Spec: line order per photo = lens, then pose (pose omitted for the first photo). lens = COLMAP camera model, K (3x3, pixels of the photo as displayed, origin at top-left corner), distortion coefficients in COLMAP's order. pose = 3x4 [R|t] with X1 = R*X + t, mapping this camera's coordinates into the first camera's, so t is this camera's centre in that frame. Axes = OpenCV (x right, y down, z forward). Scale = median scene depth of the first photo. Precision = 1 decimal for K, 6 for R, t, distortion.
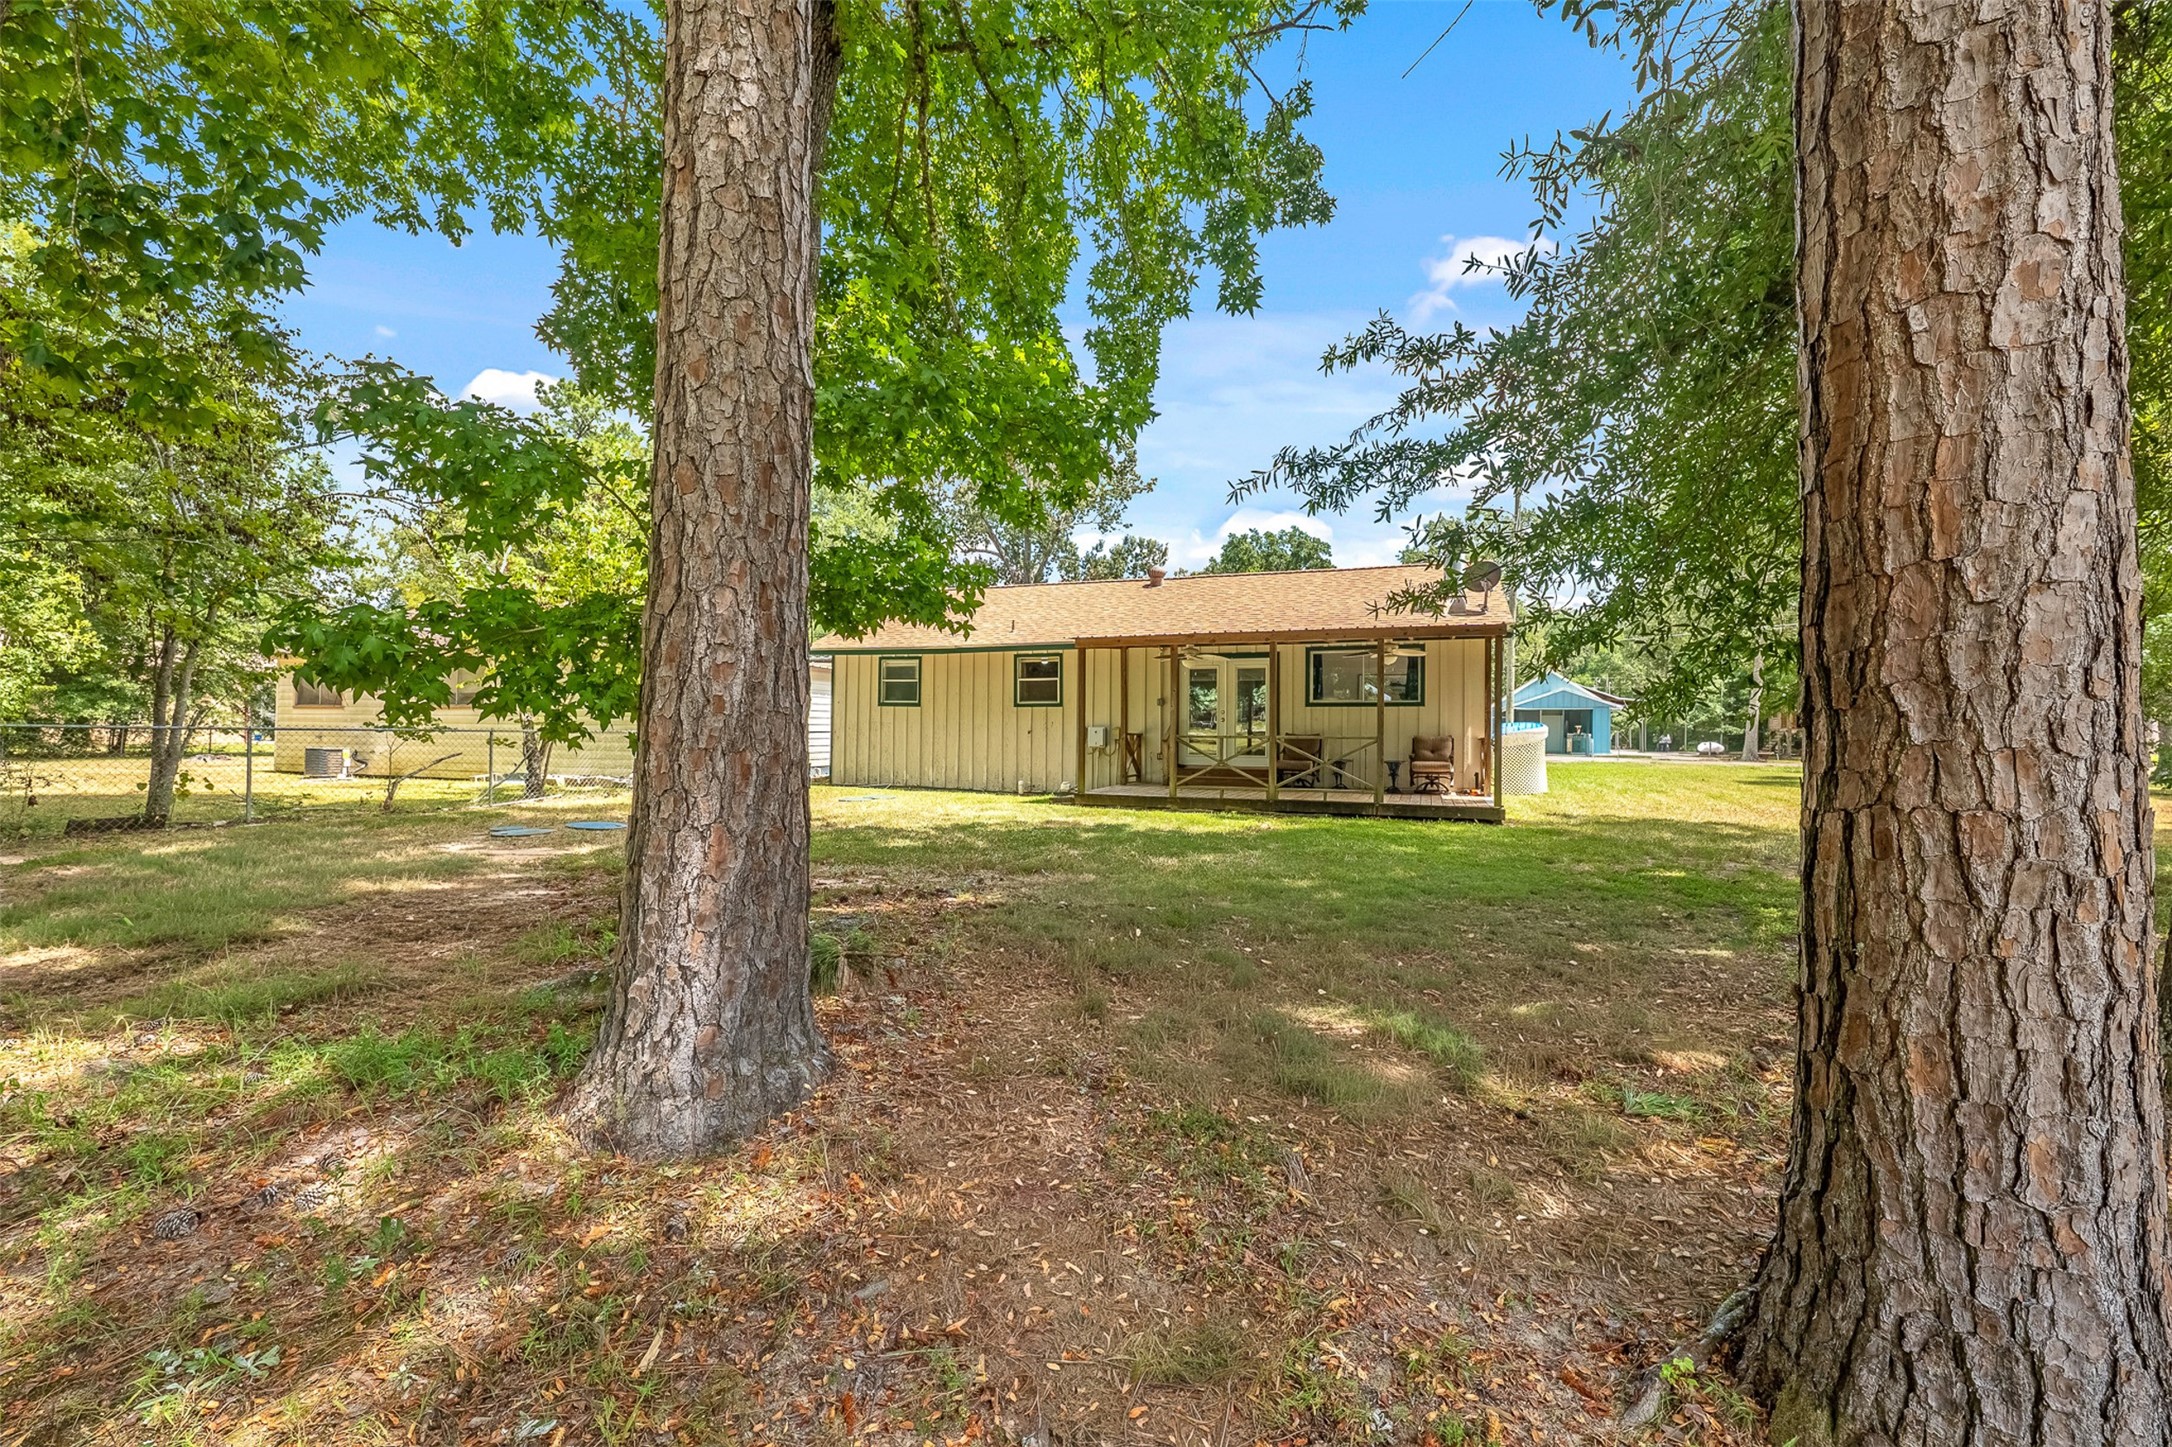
lens RADIAL K [[895.1, 0, 1078.1], [0, 895.1, 729.3], [0, 0, 1]] dist [-0.015937, 0.001184]
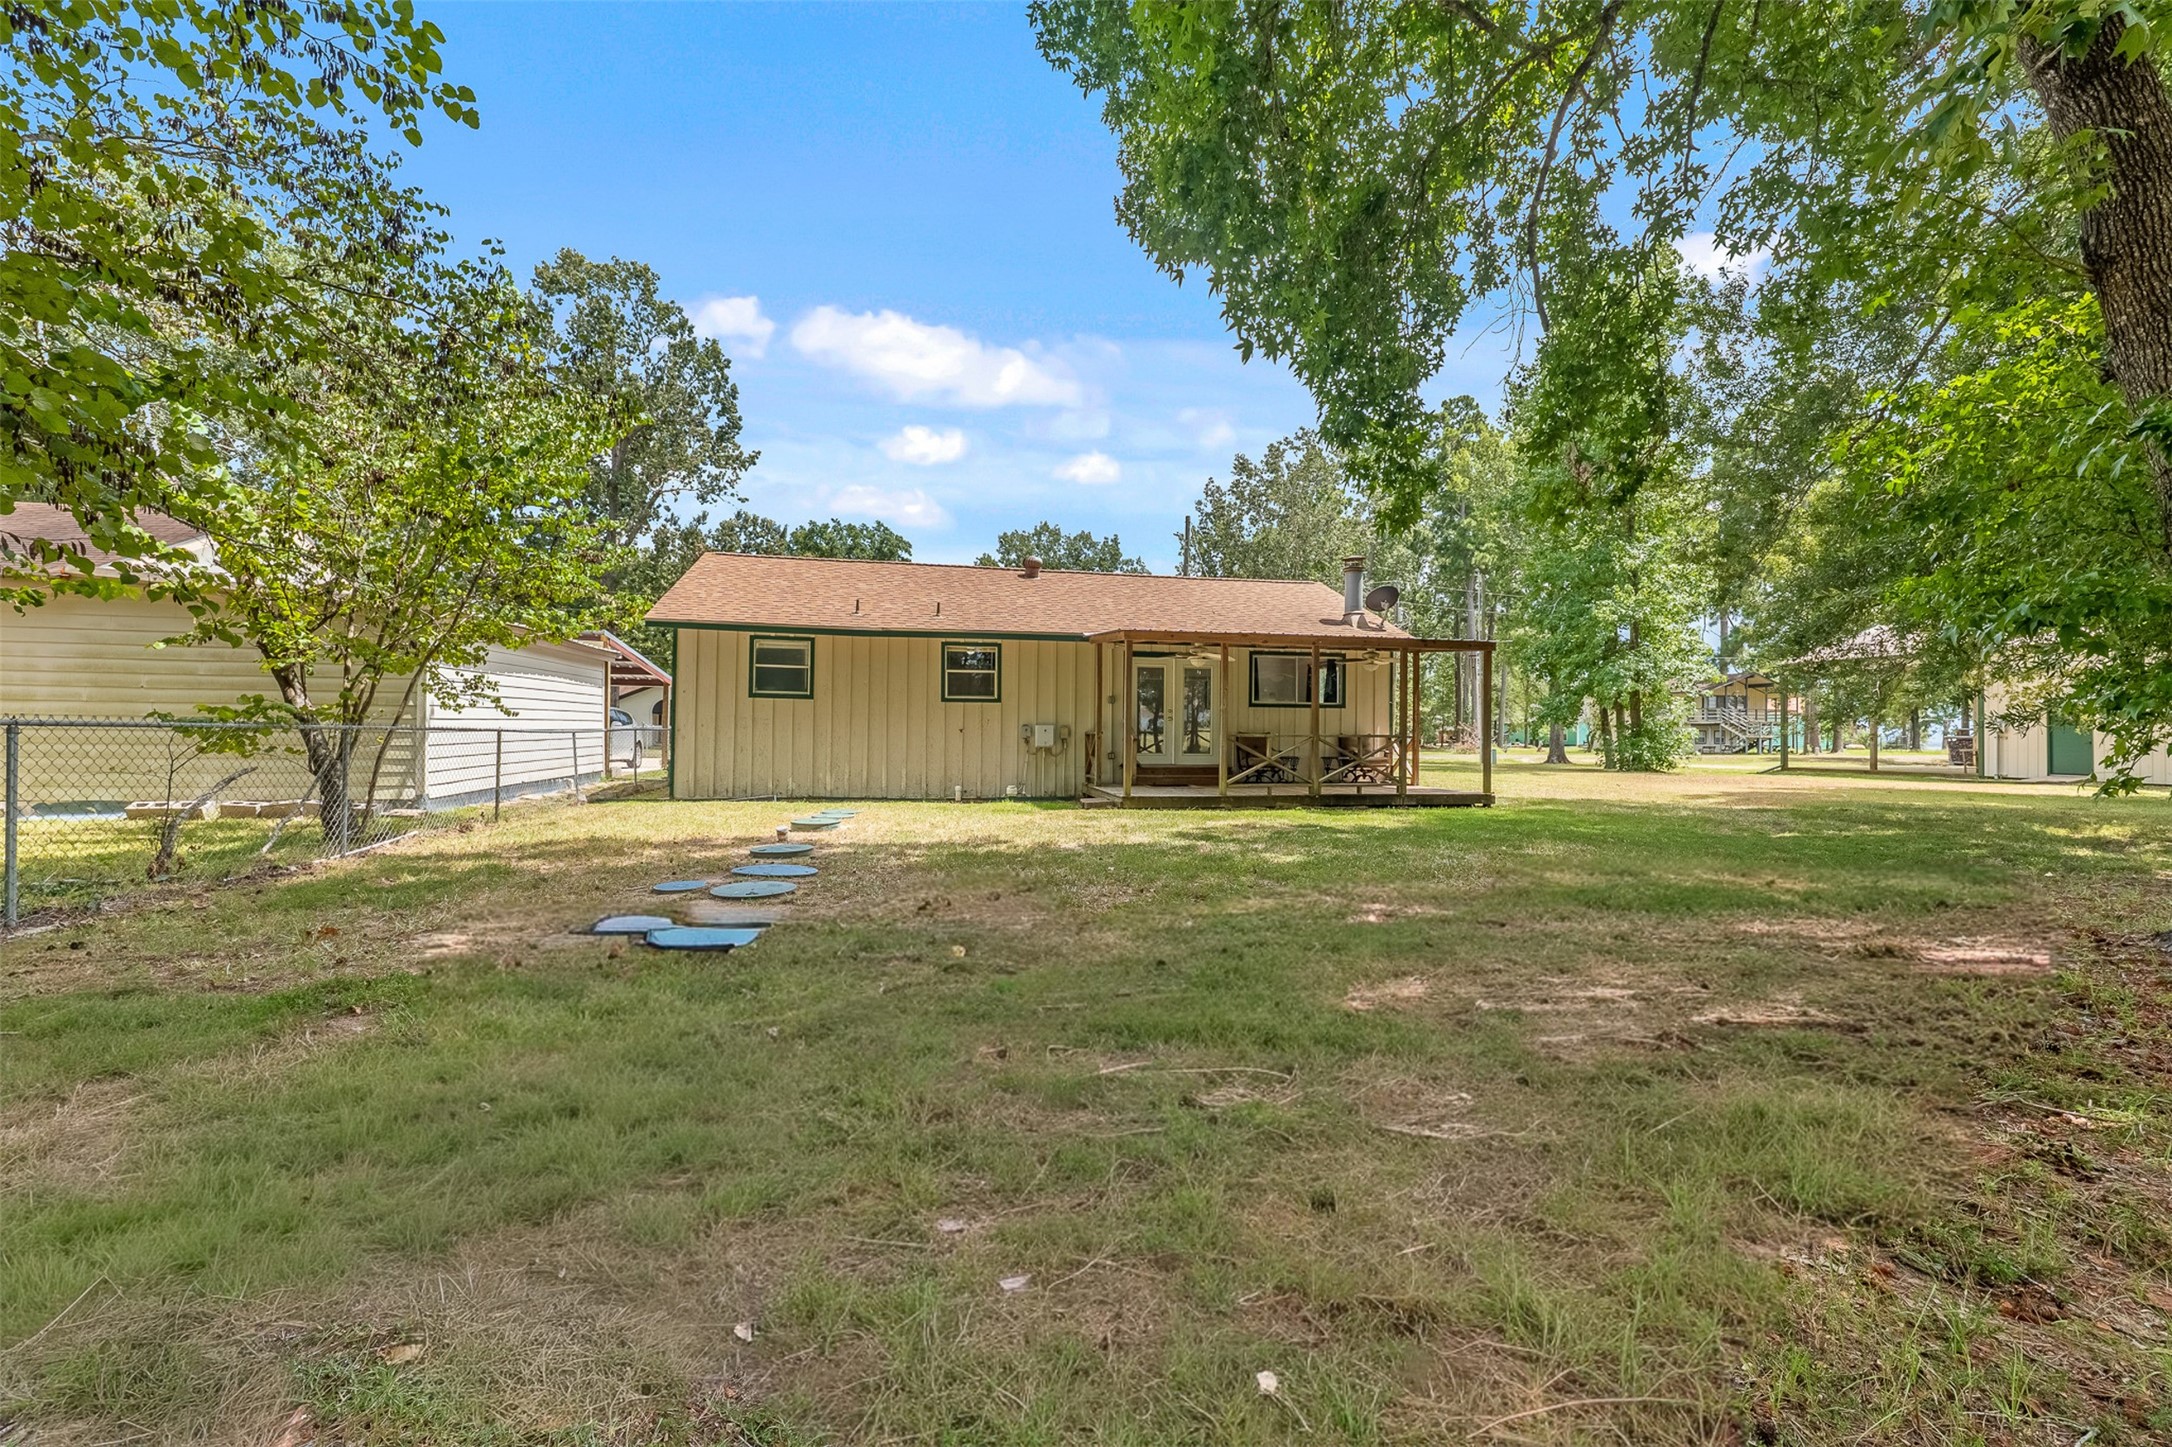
lens RADIAL K [[895.1, 0, 1082.8], [0, 895.1, 719.6], [0, 0, 1]] dist [-0.015937, 0.001184]
pose [[0.840081, 0.005588, 0.542432, -0.459979], [-0.001871, 0.999971, -0.007404, -0.001440], [-0.542458, 0.005205, 0.840067, 0.202918]]
